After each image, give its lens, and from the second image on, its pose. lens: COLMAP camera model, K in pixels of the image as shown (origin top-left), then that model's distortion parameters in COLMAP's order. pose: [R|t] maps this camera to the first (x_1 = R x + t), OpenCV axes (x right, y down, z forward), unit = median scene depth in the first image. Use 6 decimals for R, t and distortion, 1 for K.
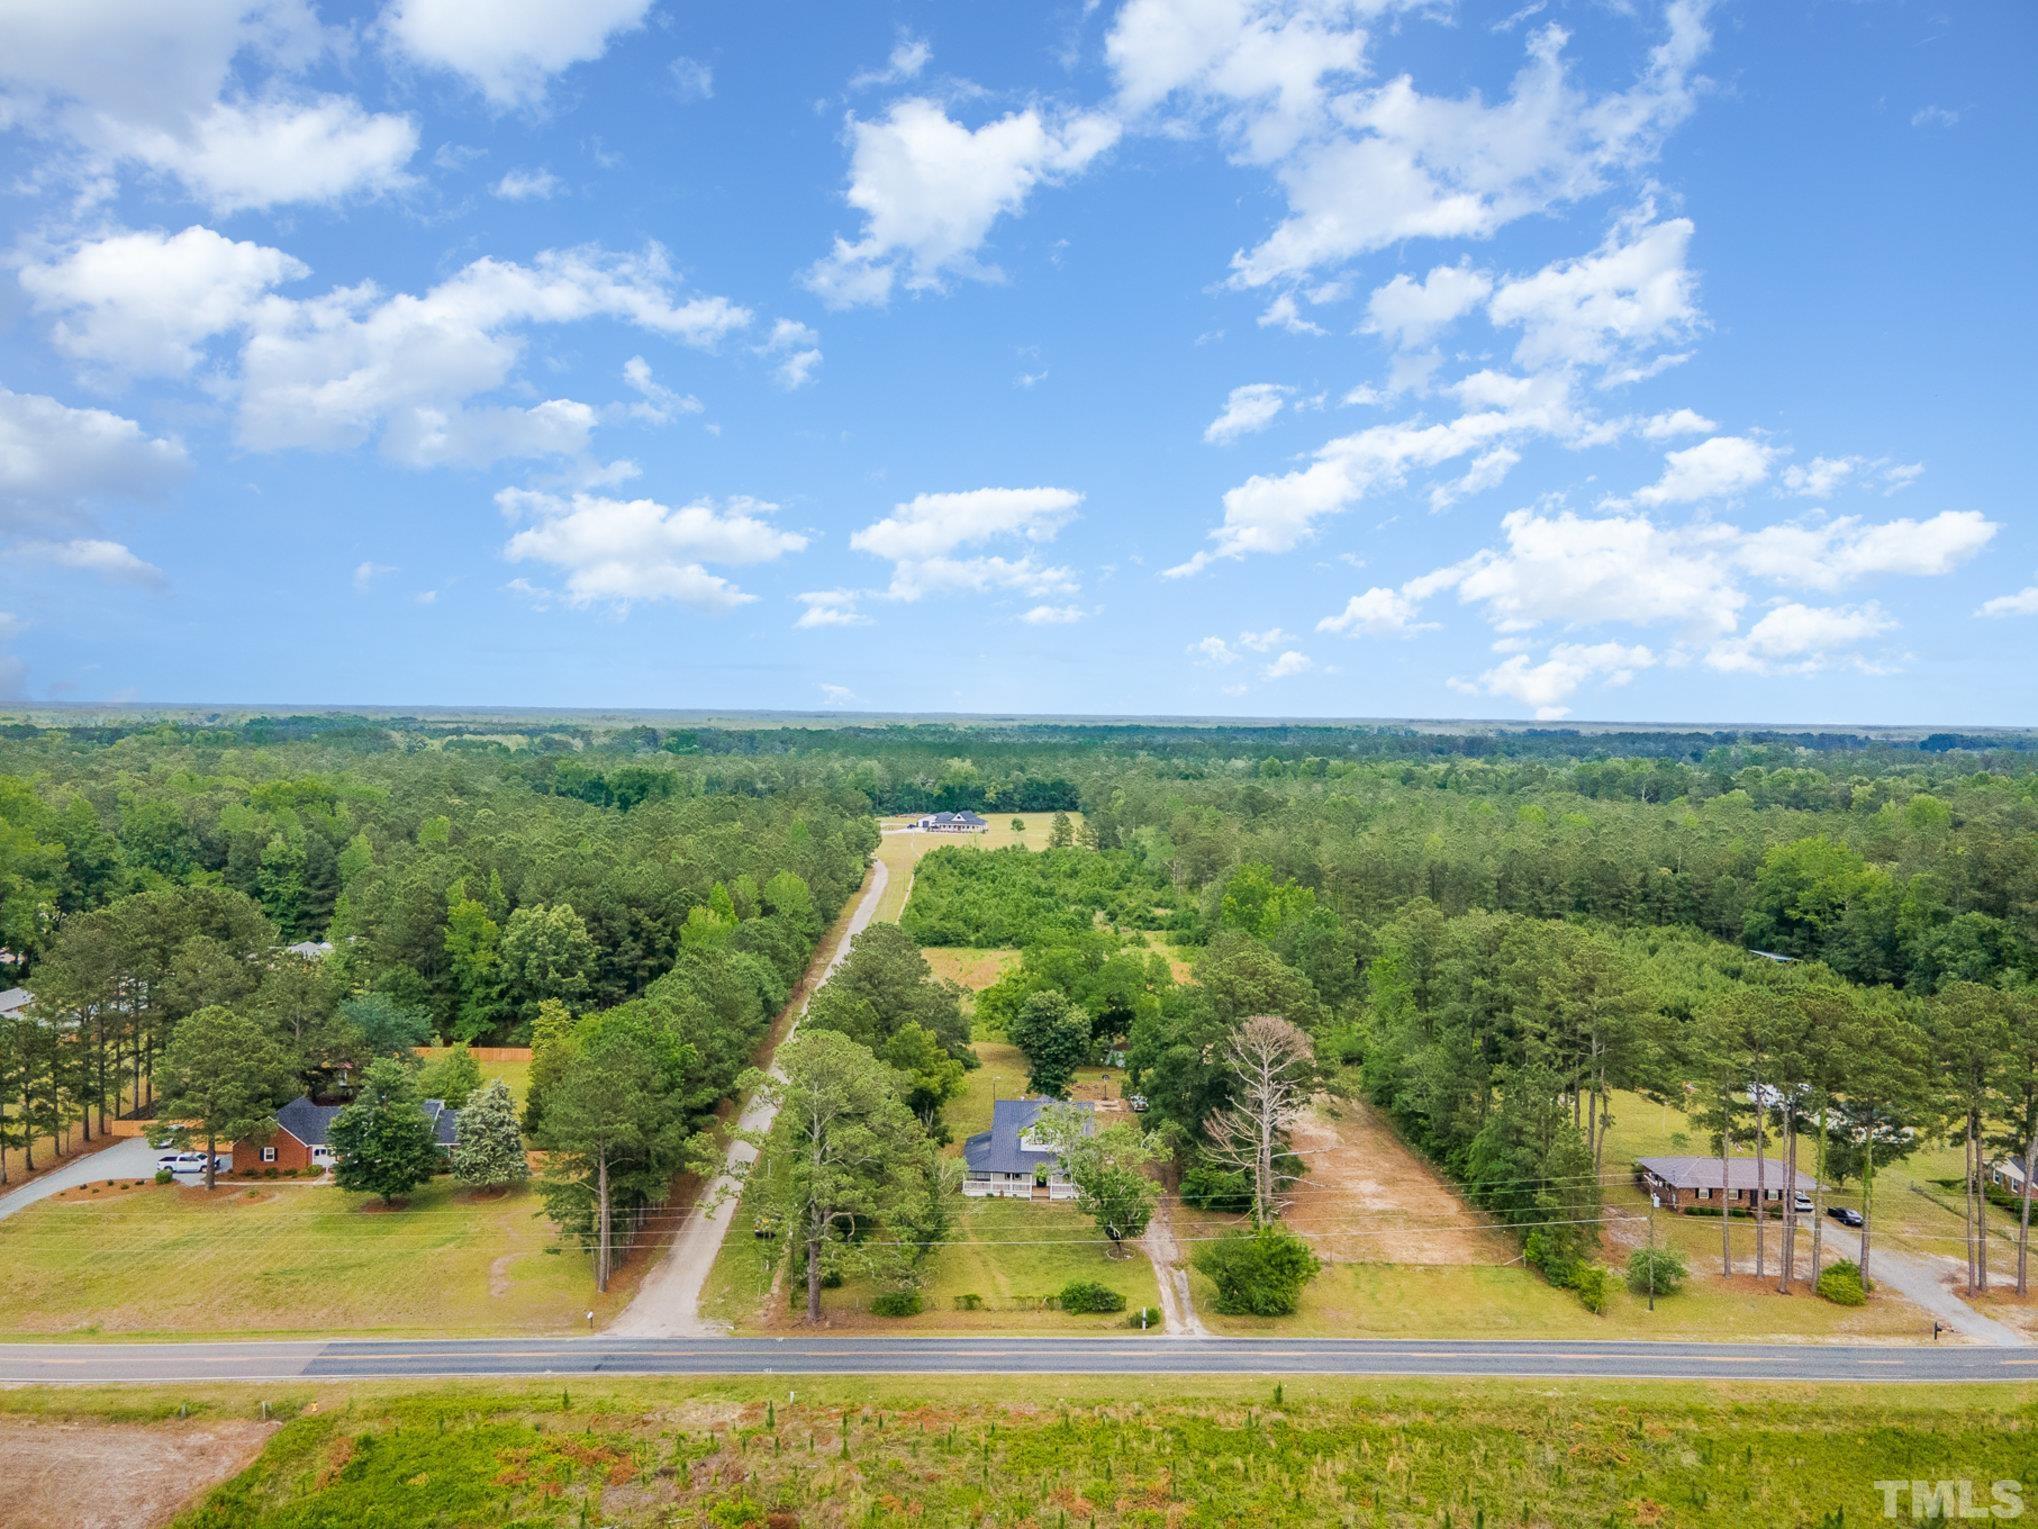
lens RADIAL K [[1401.0, 0, 1019.0], [0, 1401.0, 764.5], [0, 0, 1]] dist [0.022754, 0.001466]
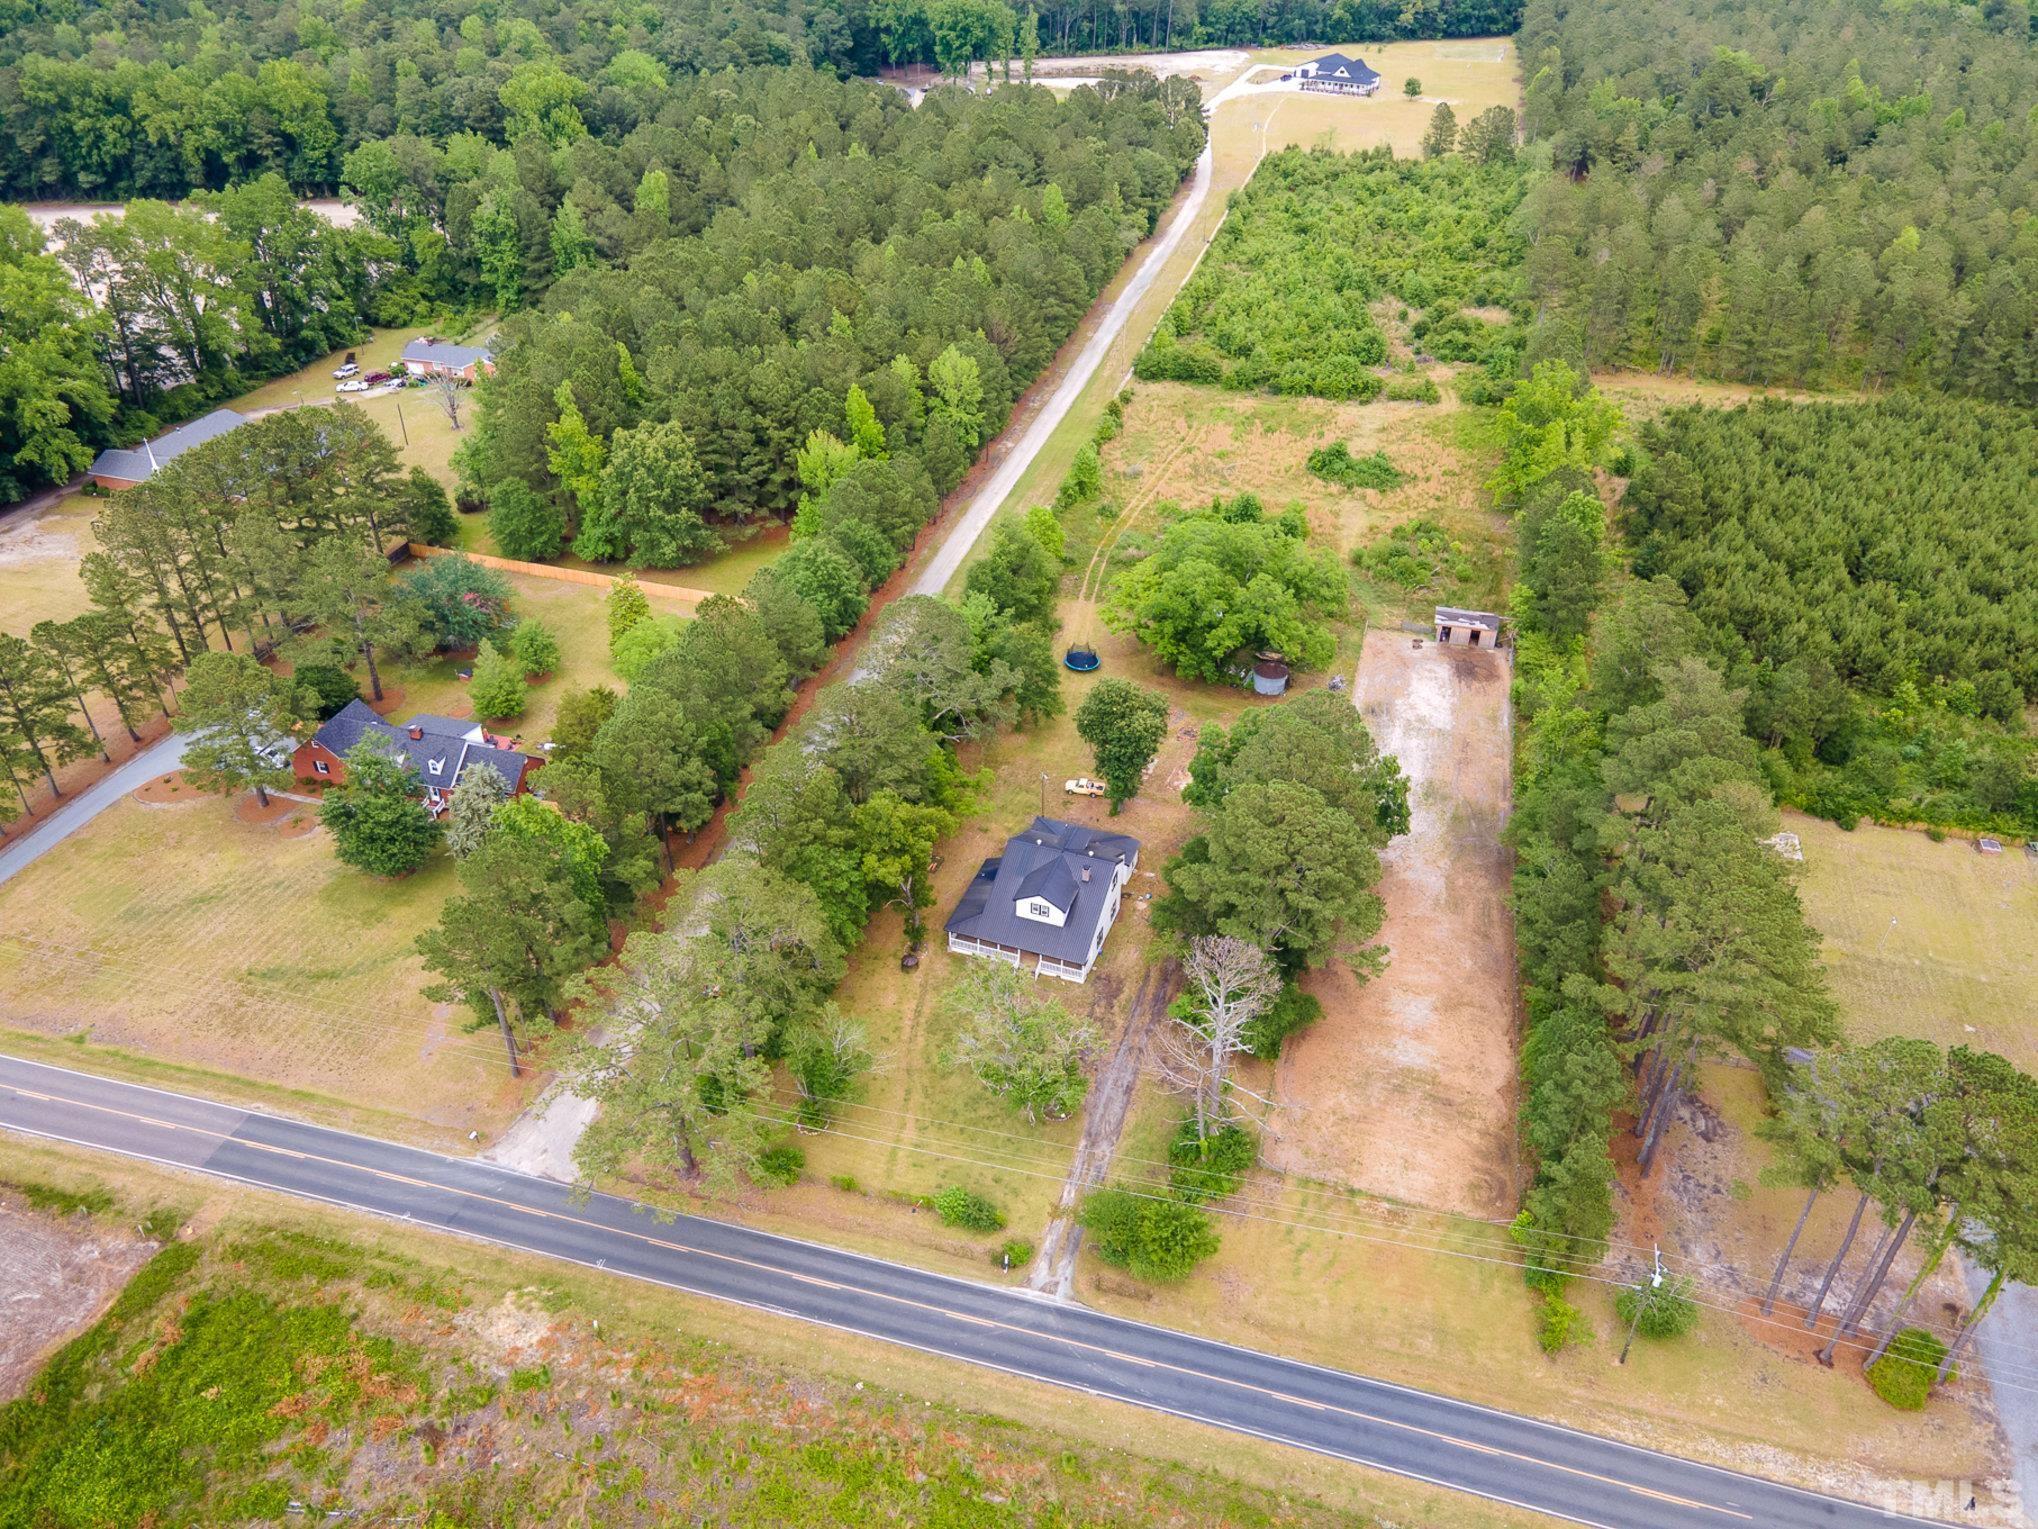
lens RADIAL K [[1401.0, 0, 1019.0], [0, 1401.0, 764.5], [0, 0, 1]] dist [0.022754, 0.001466]
pose [[0.956859, 0.168874, -0.236437, 0.143376], [-0.017174, 0.845198, 0.534177, -0.206105], [0.290045, -0.507071, 0.811636, 0.233982]]
